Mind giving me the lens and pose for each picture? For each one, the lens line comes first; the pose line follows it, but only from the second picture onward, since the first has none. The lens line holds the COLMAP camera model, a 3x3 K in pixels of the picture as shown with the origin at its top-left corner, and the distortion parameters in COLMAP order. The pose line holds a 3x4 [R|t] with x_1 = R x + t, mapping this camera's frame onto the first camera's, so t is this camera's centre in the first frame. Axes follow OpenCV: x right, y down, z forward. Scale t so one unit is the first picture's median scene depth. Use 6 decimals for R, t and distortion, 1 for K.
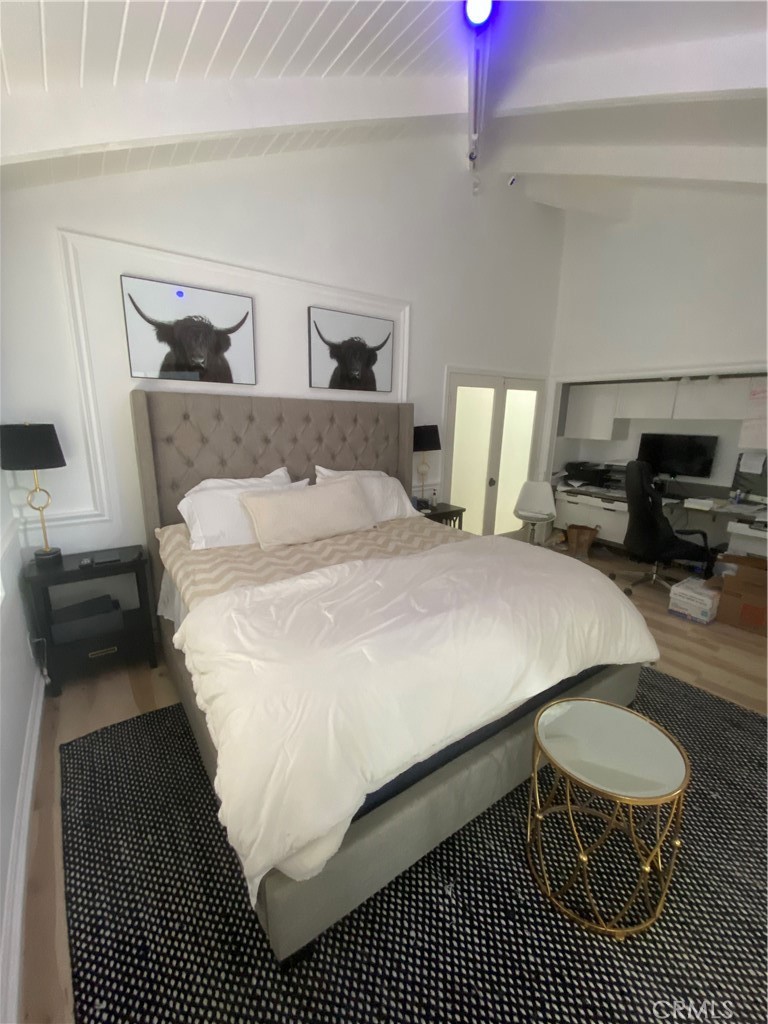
lens RADIAL K [[421.9, 0, 386.3], [0, 421.9, 515.7], [0, 0, 1]] dist [0.002437, -0.001237]
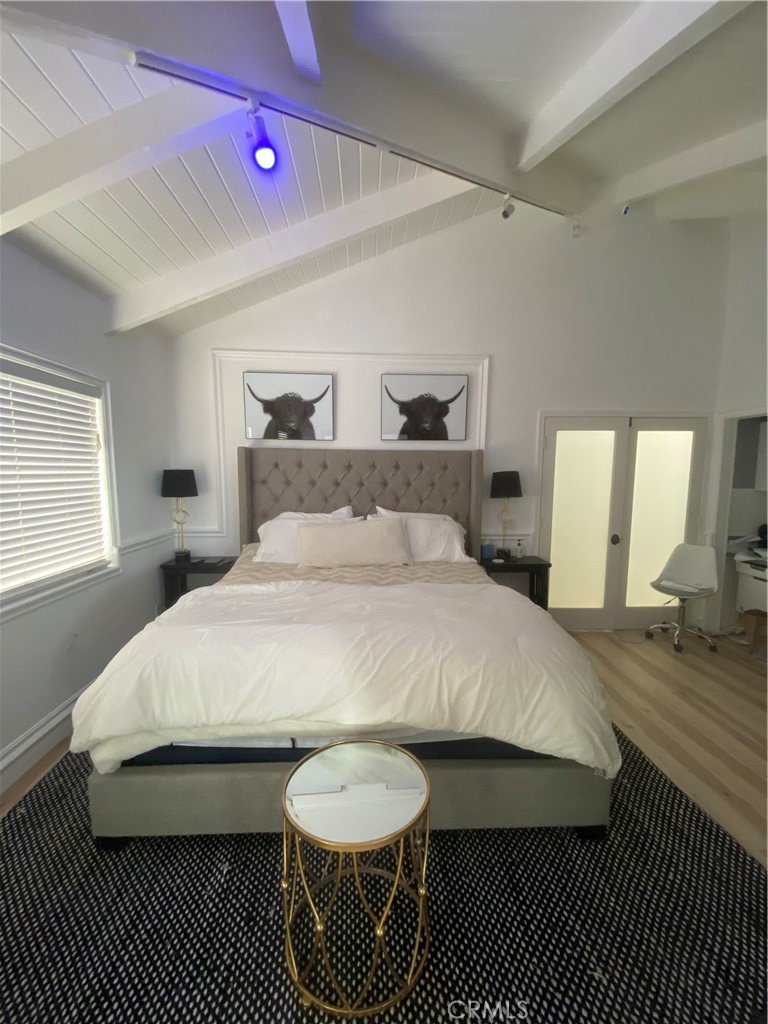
lens RADIAL K [[421.9, 0, 391.7], [0, 421.9, 517.0], [0, 0, 1]] dist [0.002437, -0.001237]
pose [[0.837130, 0.045662, -0.545094, 0.484503], [-0.117801, 0.988176, -0.098134, 0.015509], [0.534168, 0.146363, 0.832611, 0.080777]]
